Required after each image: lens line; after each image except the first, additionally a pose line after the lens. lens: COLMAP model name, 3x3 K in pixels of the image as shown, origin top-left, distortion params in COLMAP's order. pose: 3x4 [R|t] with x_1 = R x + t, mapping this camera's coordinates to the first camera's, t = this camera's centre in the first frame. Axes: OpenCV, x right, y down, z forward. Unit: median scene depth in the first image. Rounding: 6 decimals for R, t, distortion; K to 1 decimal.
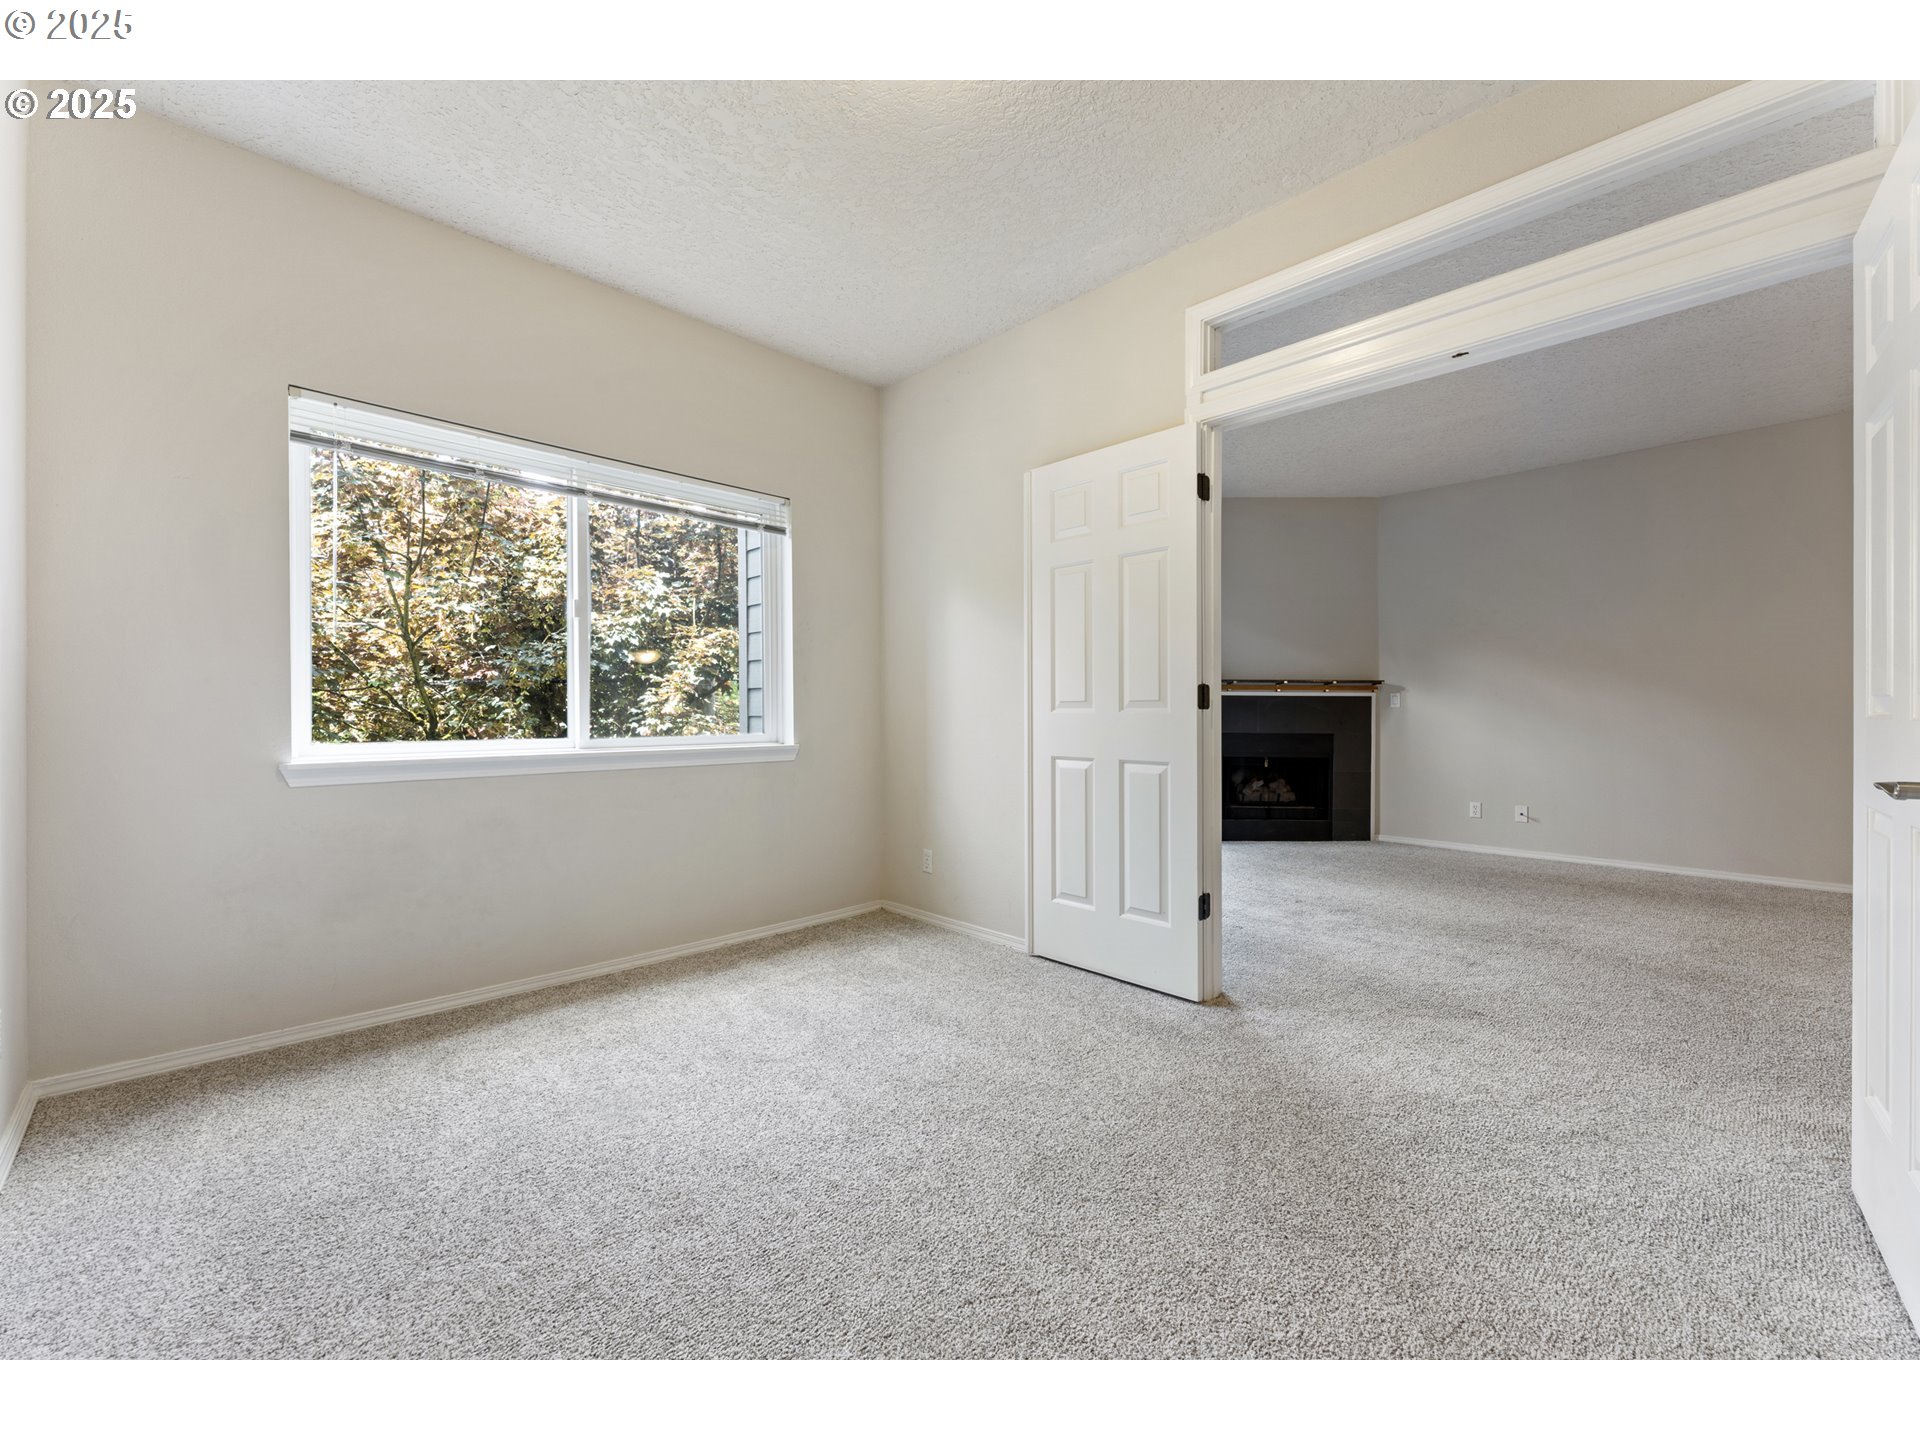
lens RADIAL K [[774.6, 0, 960.4], [0, 774.6, 719.0], [0, 0, 1]] dist [-0.001945, 0.000088]
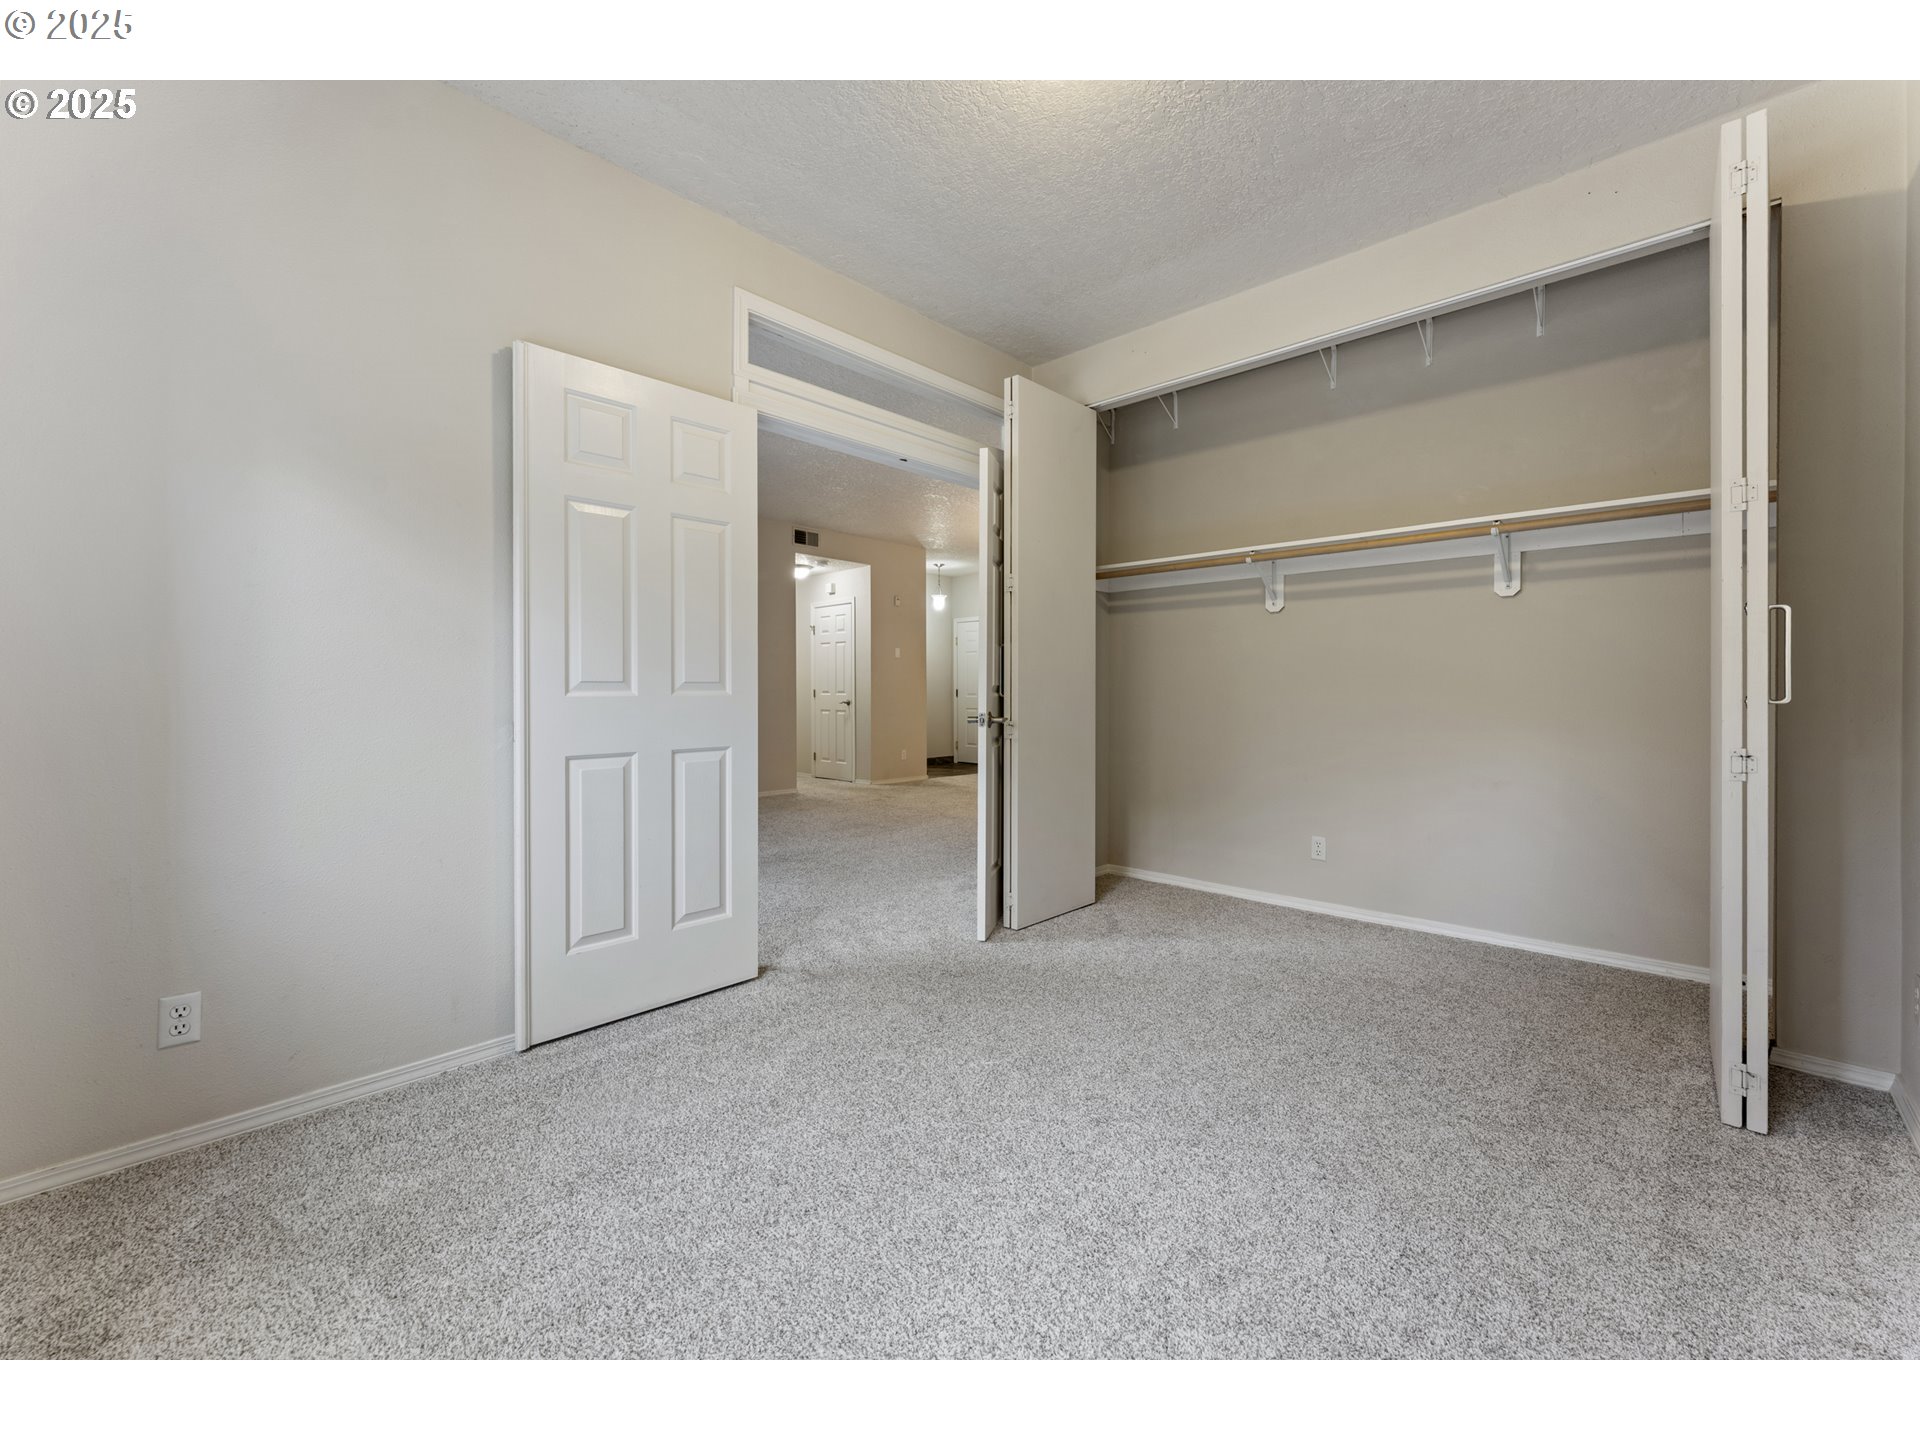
lens RADIAL K [[774.6, 0, 961.2], [0, 774.6, 700.9], [0, 0, 1]] dist [-0.001945, 0.000088]
pose [[-0.036767, -0.017205, 0.999176, -0.673727], [0.011310, 0.999781, 0.017631, -0.014677], [-0.999260, 0.011949, -0.036564, 0.709747]]
